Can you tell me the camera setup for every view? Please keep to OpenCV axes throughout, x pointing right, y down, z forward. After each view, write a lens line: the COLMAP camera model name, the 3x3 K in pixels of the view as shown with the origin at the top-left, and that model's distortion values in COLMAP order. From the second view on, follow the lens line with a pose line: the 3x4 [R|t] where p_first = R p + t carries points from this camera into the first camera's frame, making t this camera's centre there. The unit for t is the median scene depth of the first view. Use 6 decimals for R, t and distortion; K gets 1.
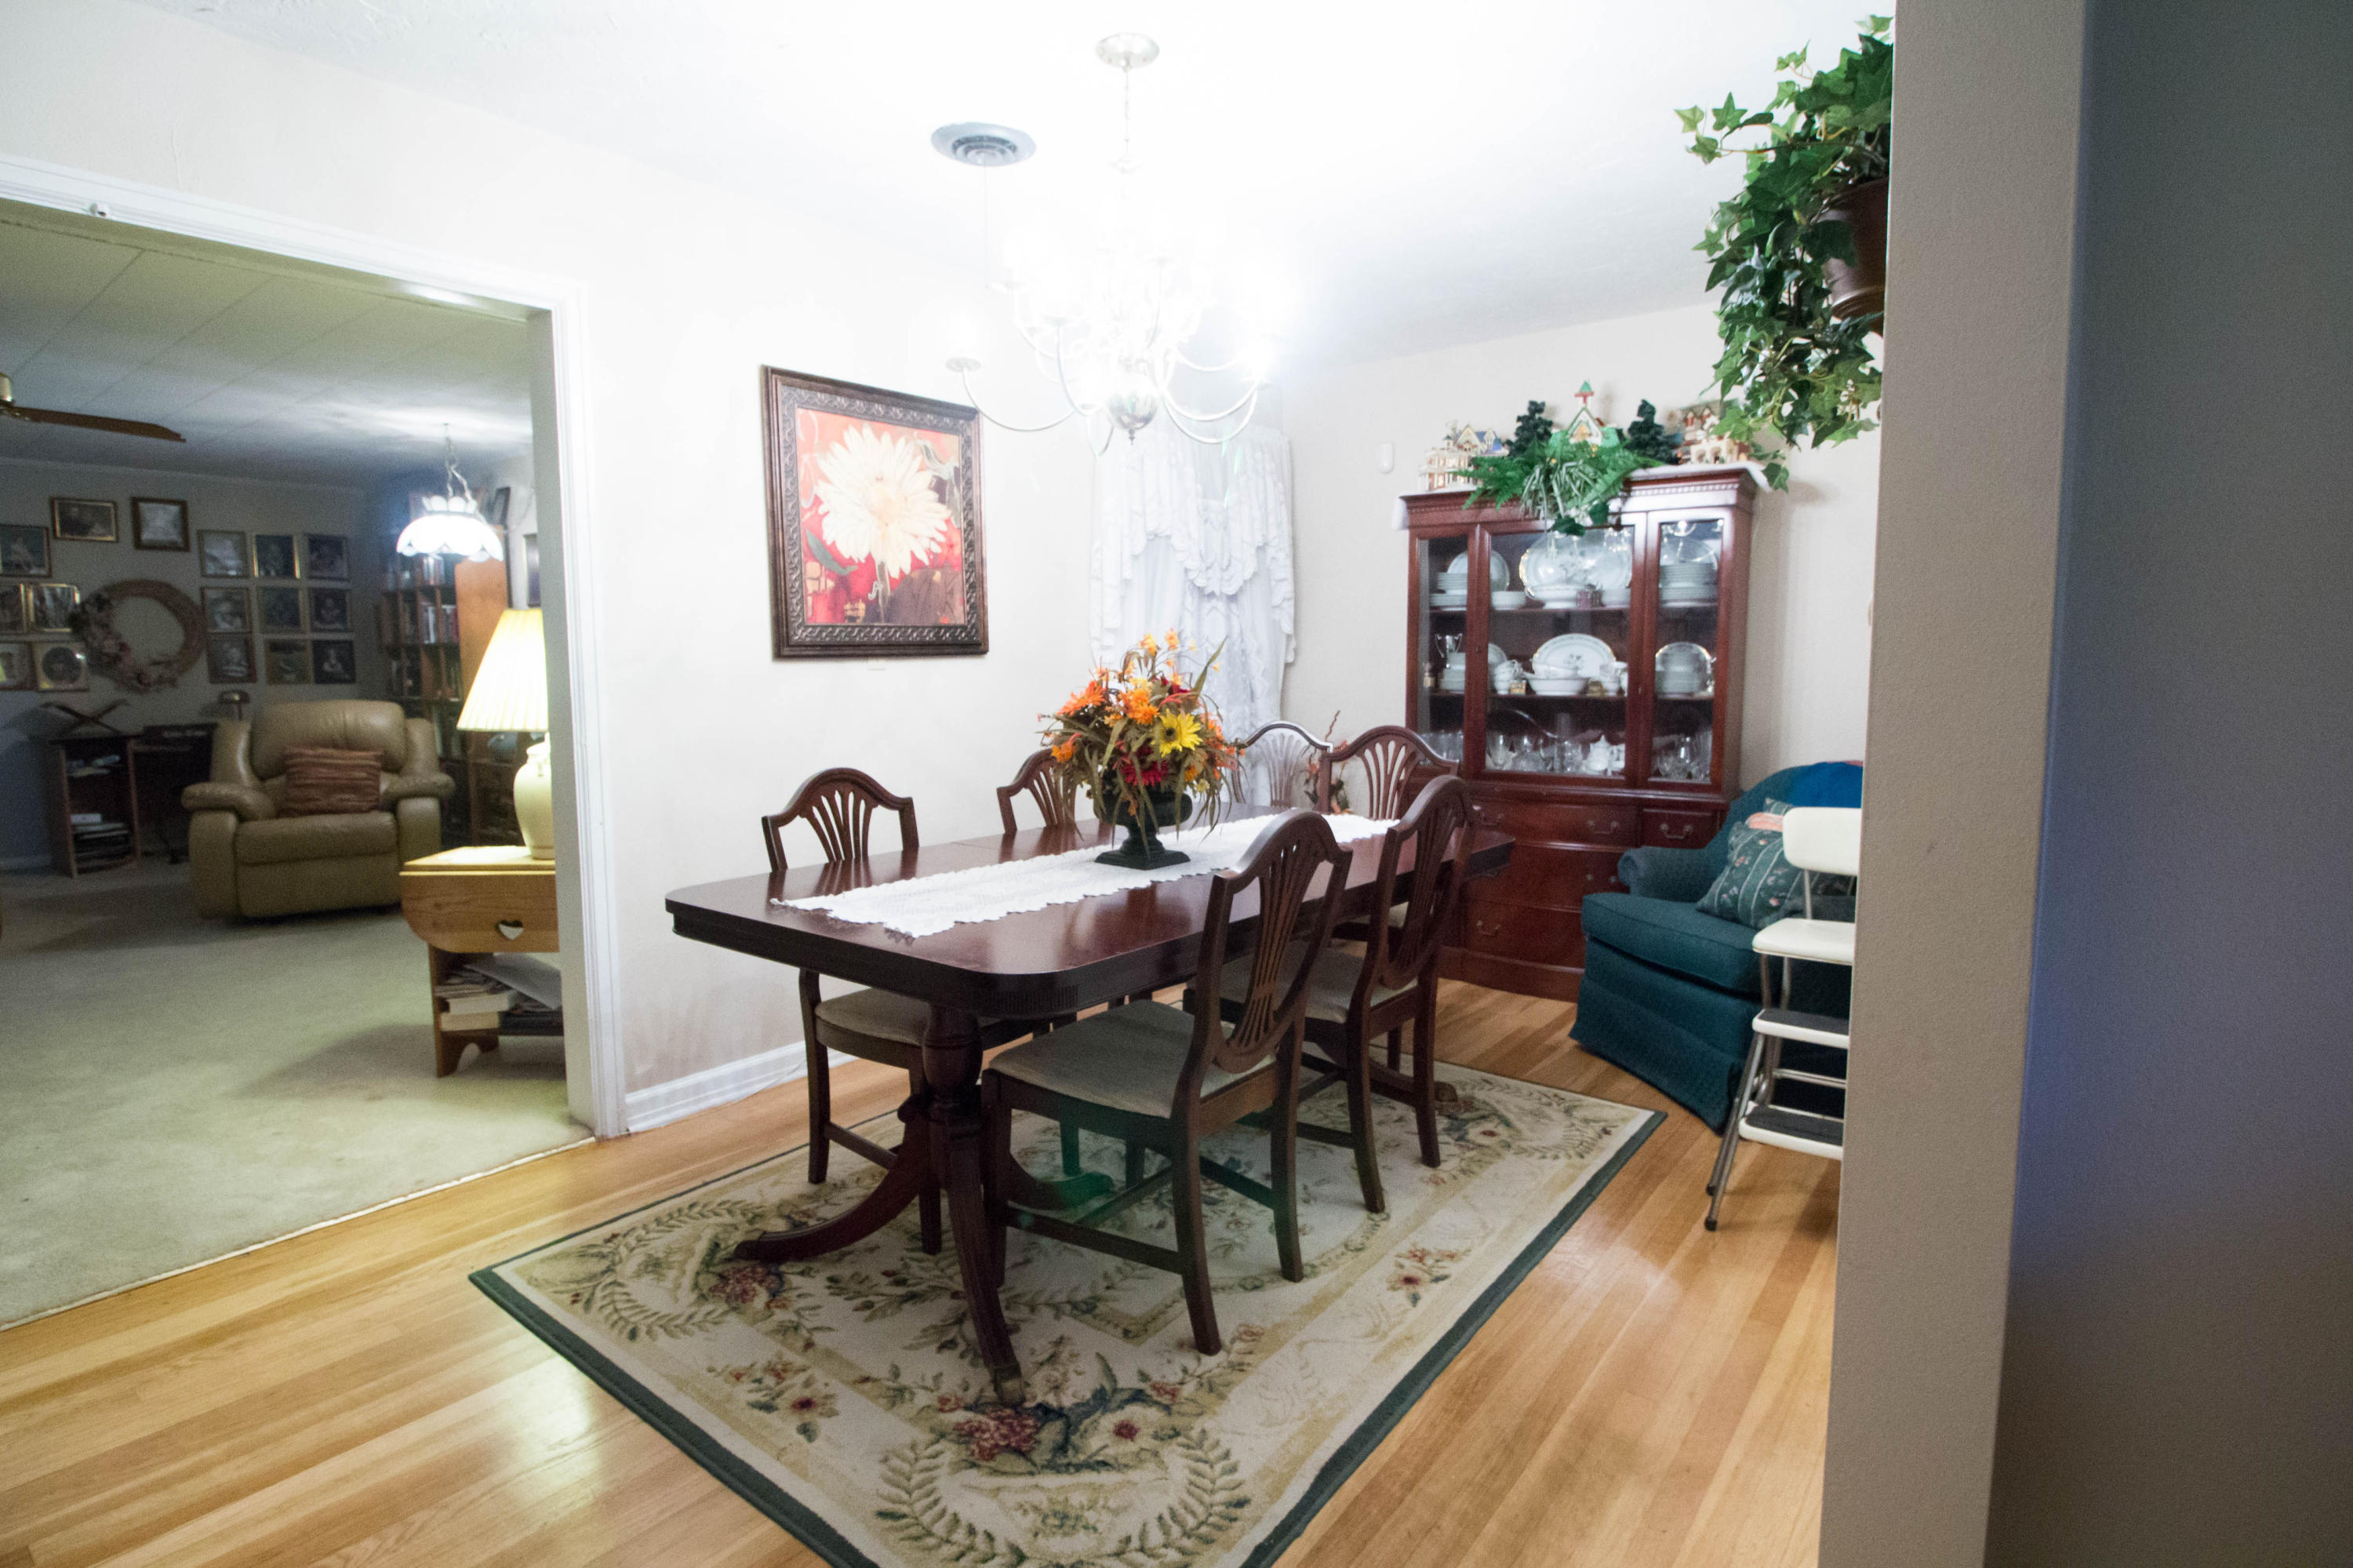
lens RADIAL K [[1162.3, 0, 1171.8], [0, 1162.3, 773.3], [0, 0, 1]] dist [-0.001591, -0.000522]
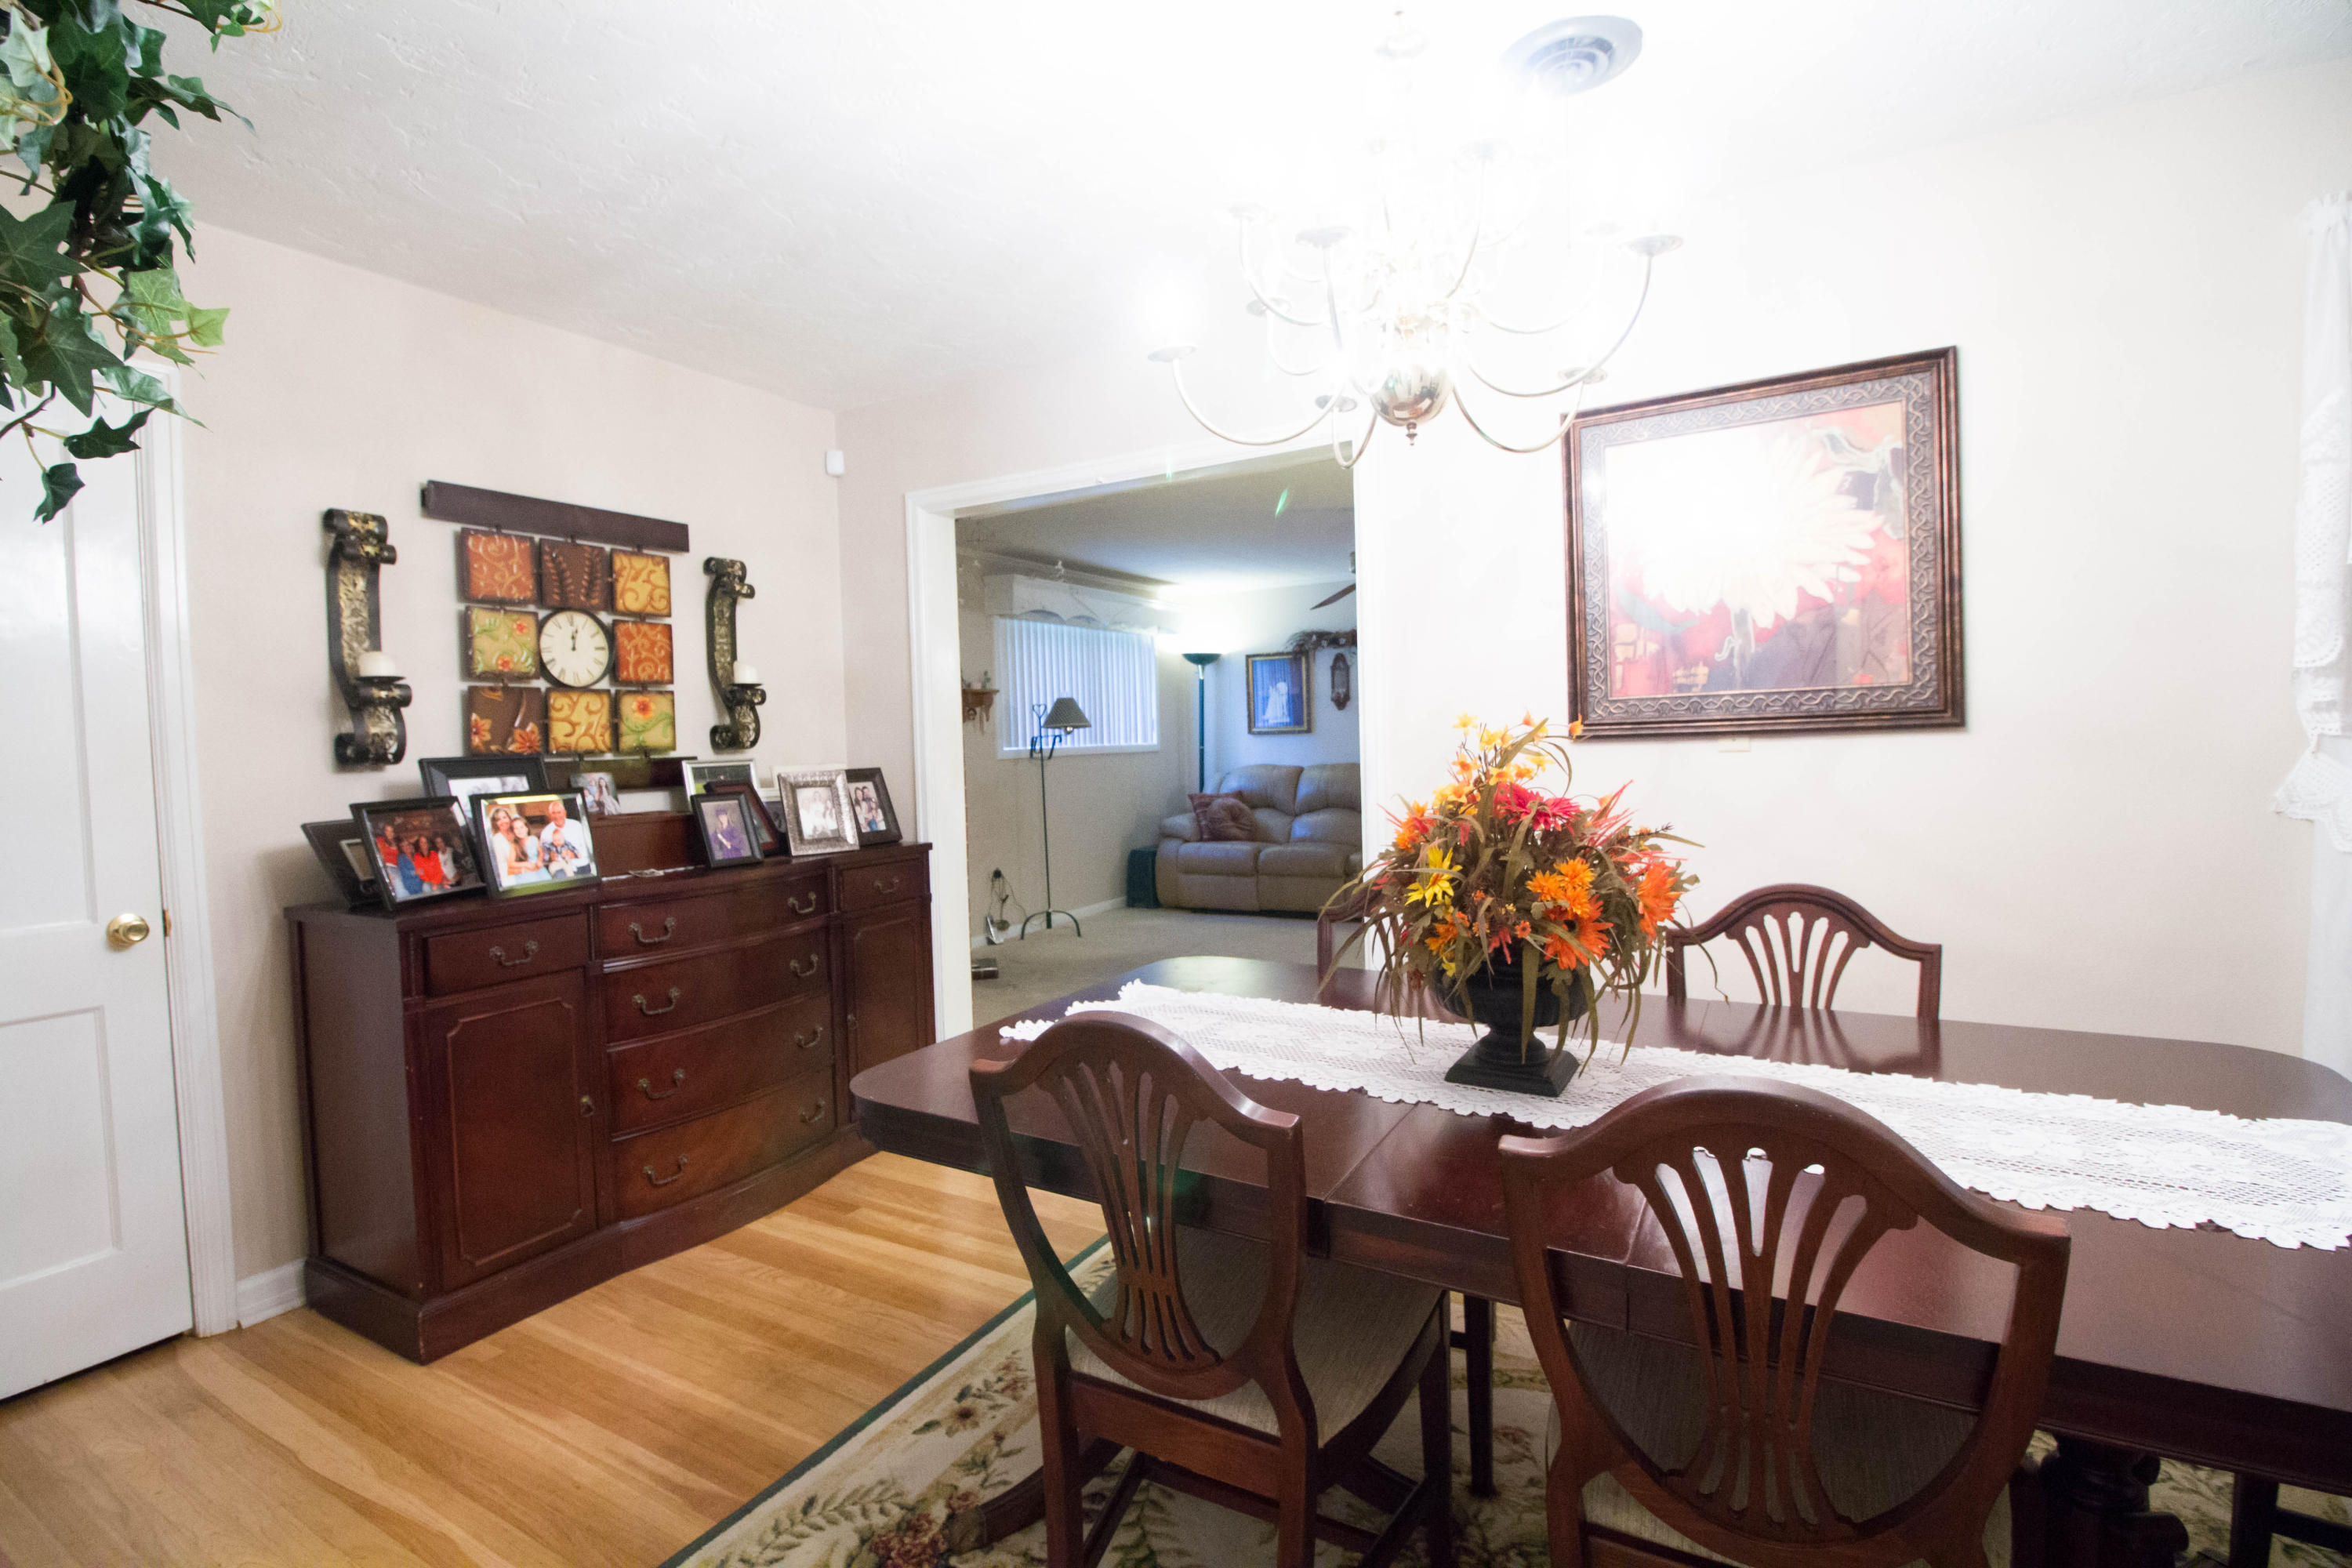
lens RADIAL K [[1090.2, 0, 1172.0], [0, 1090.2, 771.2], [0, 0, 1]] dist [0.002606, -0.014884]
pose [[0.143042, 0.030303, -0.989253, 0.404133], [-0.073546, 0.997093, 0.019908, -0.064186], [0.986980, 0.069908, 0.144855, 0.543291]]
